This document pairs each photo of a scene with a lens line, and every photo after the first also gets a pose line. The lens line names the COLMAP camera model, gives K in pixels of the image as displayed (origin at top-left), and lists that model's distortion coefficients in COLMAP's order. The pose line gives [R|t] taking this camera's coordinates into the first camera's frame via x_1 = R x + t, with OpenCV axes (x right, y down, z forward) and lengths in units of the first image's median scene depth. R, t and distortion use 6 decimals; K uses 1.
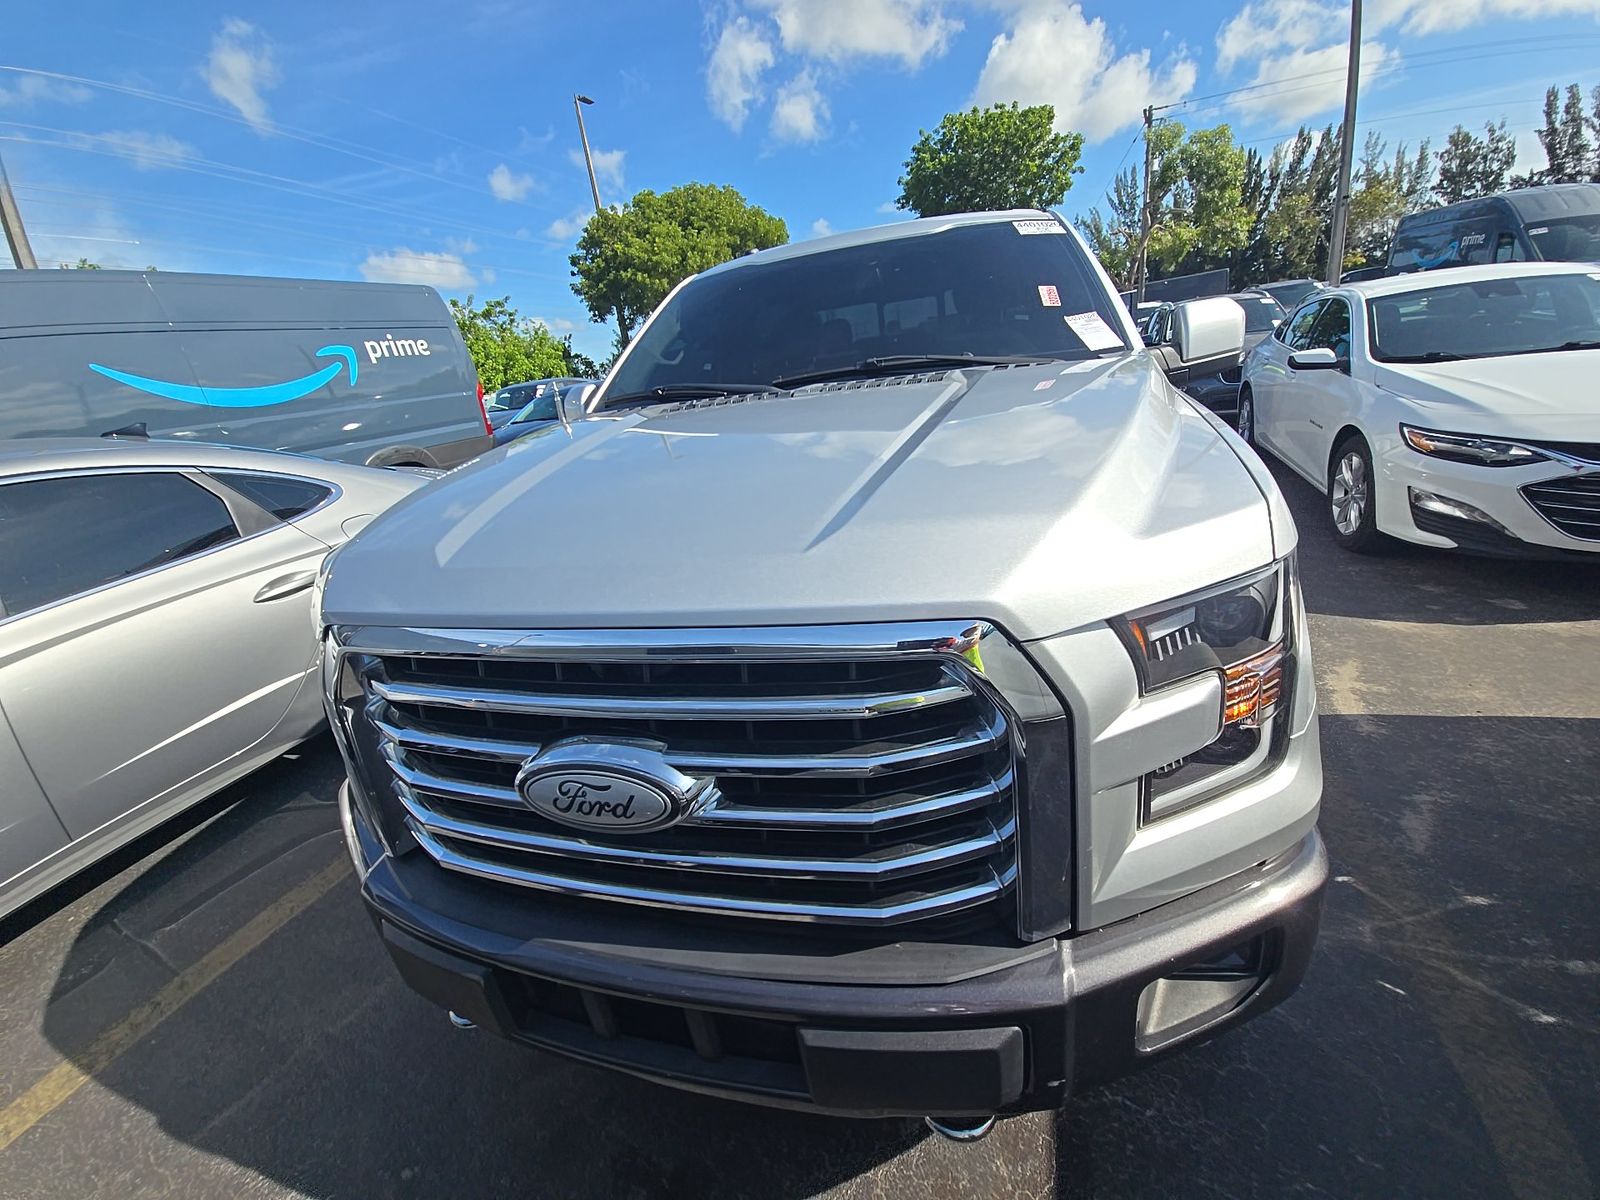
lens RADIAL K [[640.0, 0, 792.9], [0, 640.0, 595.7], [0, 0, 1]] dist [0.016649, -0.009056]
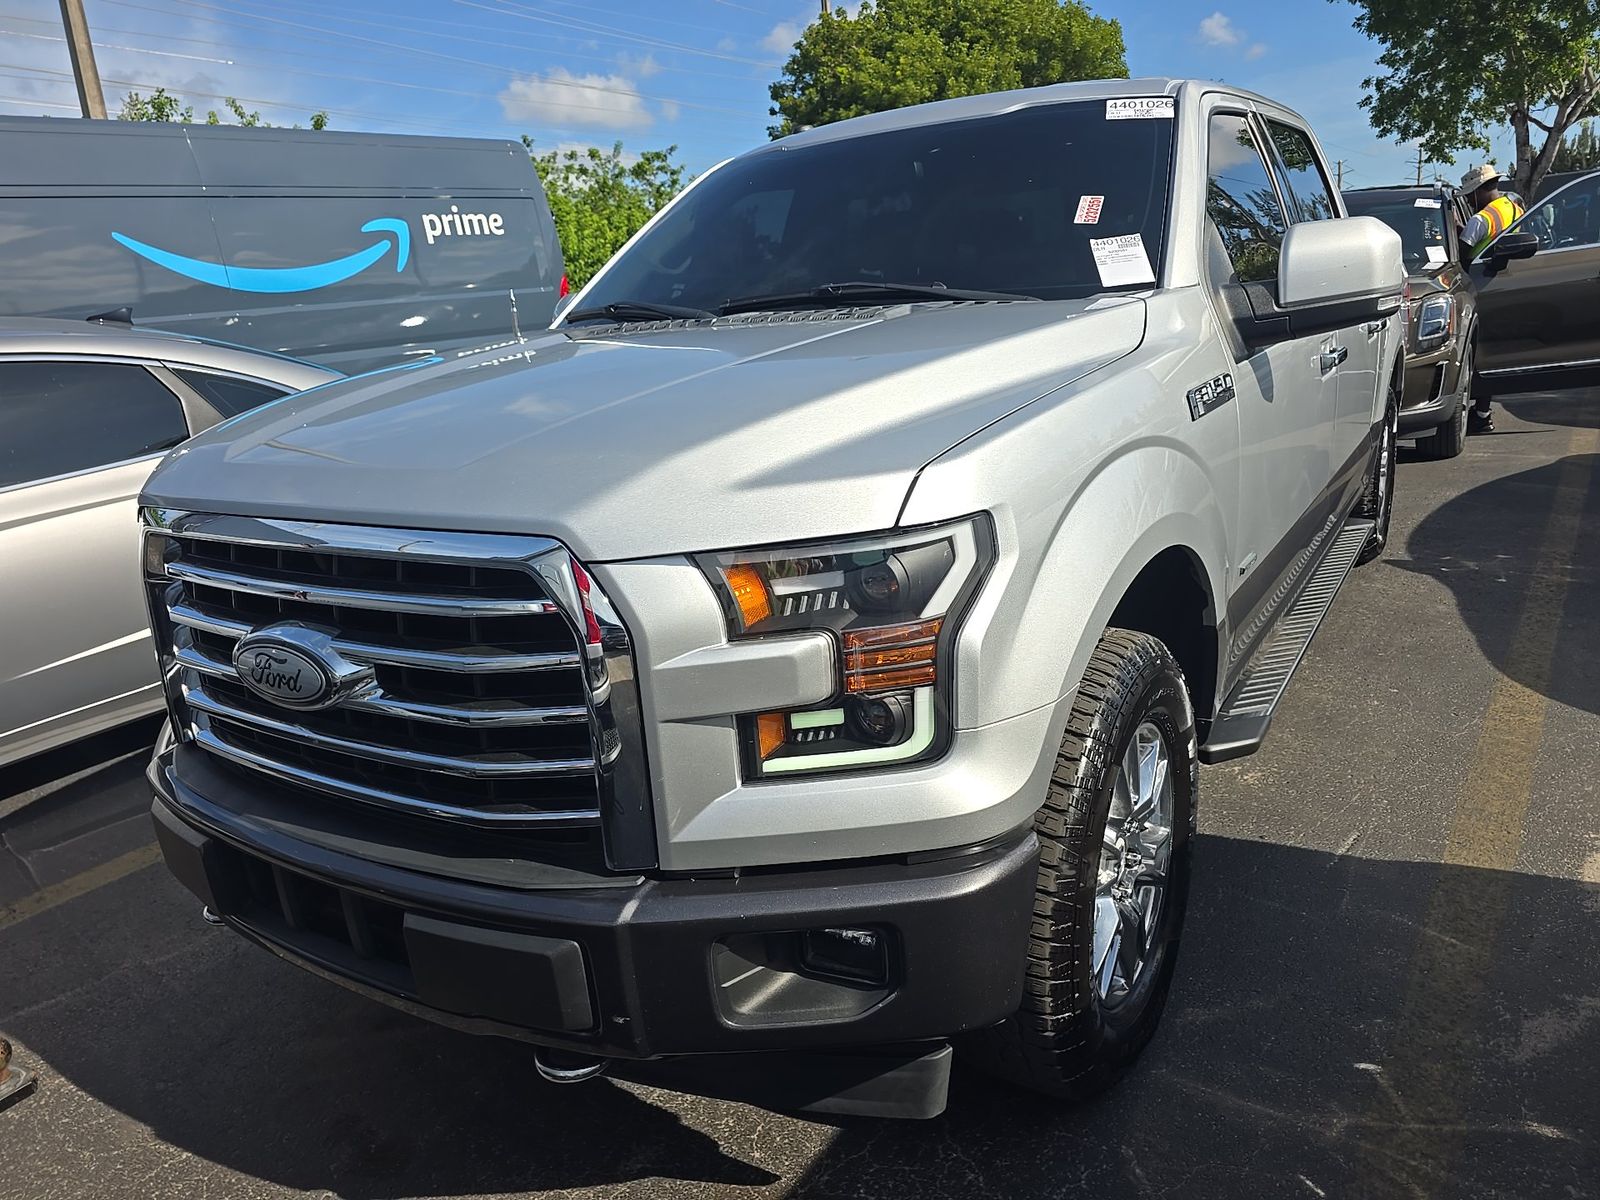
lens RADIAL K [[1069.6, 0, 796.7], [0, 1069.6, 594.6], [0, 0, 1]] dist [0.055049, -0.048629]
pose [[0.956049, 0.124714, -0.265361, 0.134139], [-0.135136, 0.990598, -0.021310, 0.013090], [0.260208, 0.056233, 0.963914, -0.075533]]
